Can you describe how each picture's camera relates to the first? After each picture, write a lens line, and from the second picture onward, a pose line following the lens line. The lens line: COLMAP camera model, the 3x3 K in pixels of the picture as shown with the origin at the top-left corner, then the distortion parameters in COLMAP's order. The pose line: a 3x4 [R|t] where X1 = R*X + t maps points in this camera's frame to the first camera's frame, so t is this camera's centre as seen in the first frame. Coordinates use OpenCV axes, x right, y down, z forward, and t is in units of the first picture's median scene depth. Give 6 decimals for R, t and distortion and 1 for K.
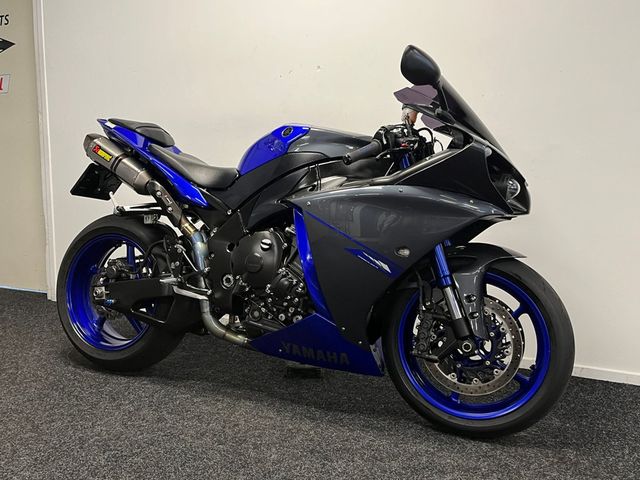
lens RADIAL K [[585.1, 0, 316.2], [0, 585.1, 238.1], [0, 0, 1]] dist [0.059140, 0.000000]
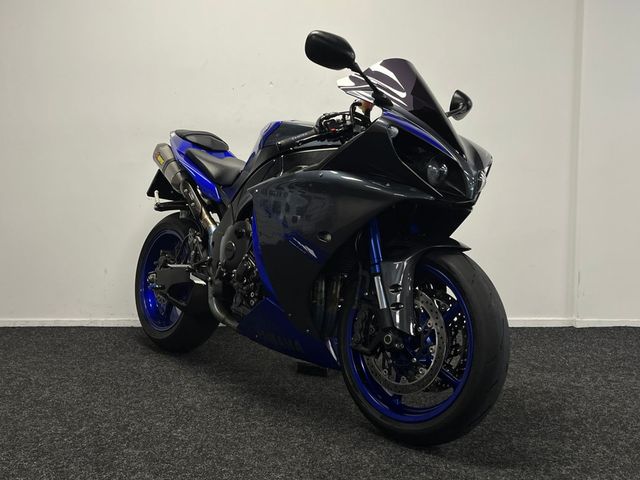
lens RADIAL K [[613.6, 0, 320.7], [0, 613.6, 236.7], [0, 0, 1]] dist [0.019571, 0.000000]
pose [[0.923359, 0.022371, -0.383285, 0.521991], [-0.048338, 0.997131, -0.058252, 0.082026], [0.380882, 0.072315, 0.921792, 0.040048]]
